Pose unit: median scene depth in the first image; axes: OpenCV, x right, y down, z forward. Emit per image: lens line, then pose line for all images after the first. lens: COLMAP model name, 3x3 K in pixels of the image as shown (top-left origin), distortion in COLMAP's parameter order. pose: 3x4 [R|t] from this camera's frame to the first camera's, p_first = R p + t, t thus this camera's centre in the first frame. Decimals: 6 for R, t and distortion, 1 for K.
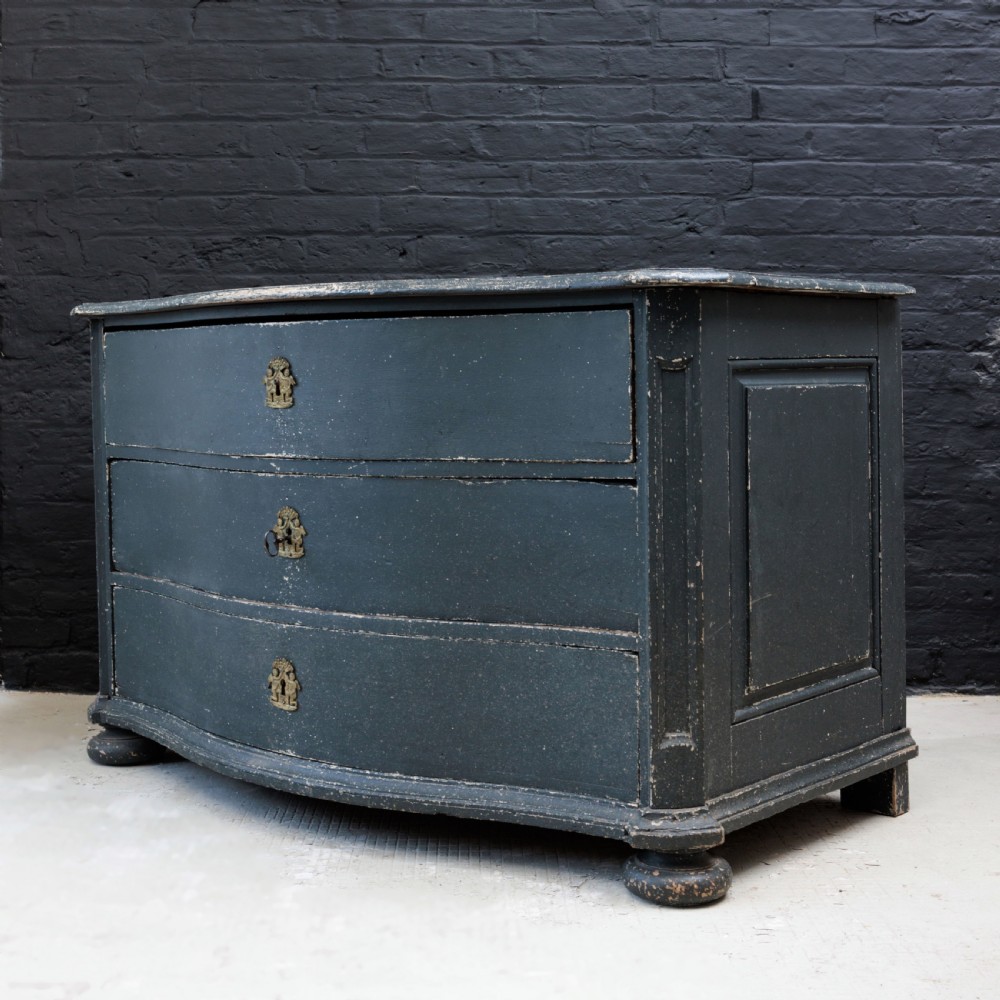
lens RADIAL K [[1909.6, 0, 501.4], [0, 1909.6, 449.9], [0, 0, 1]] dist [-0.052907, 0.000000]
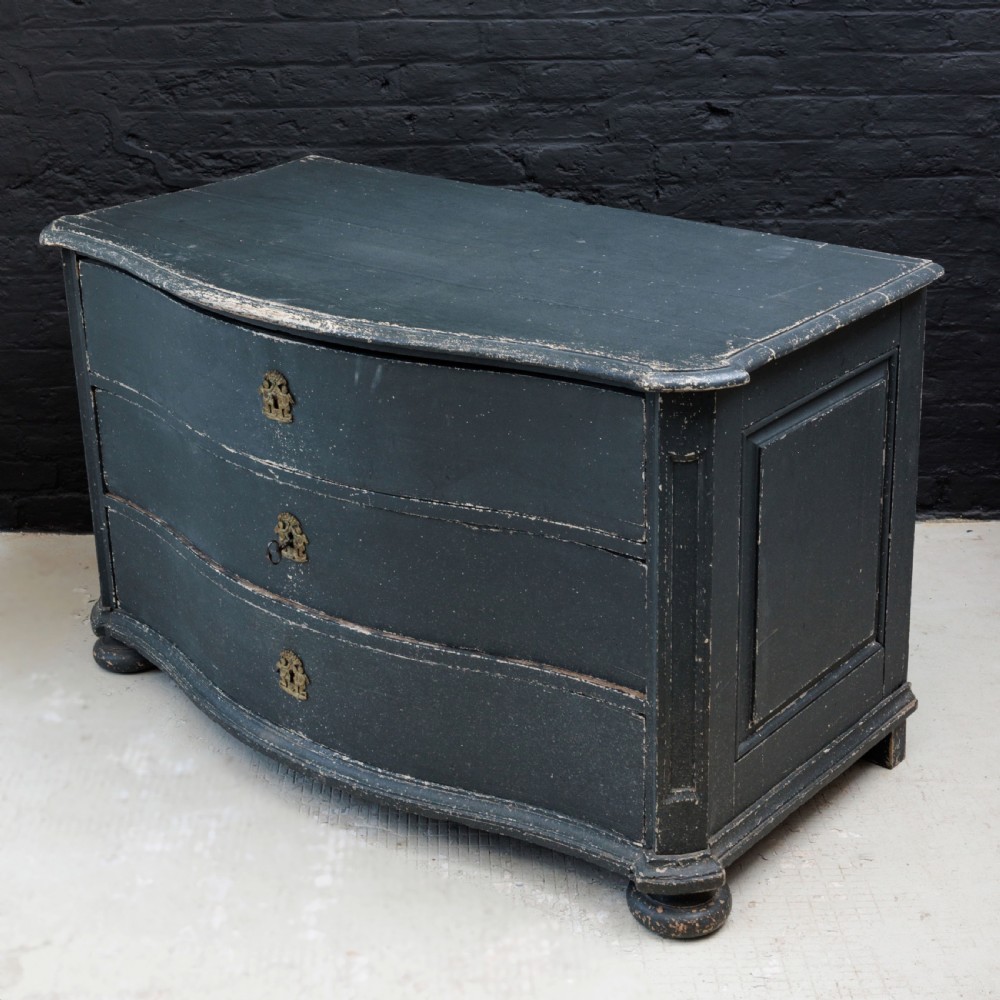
lens RADIAL K [[2036.0, 0, 437.5], [0, 2036.0, 538.5], [0, 0, 1]] dist [0.005668, 0.000000]
pose [[0.999674, -0.016102, -0.019829, -0.013878], [0.022117, 0.933999, 0.356590, -0.320147], [0.012778, -0.356912, 0.934051, 0.013718]]
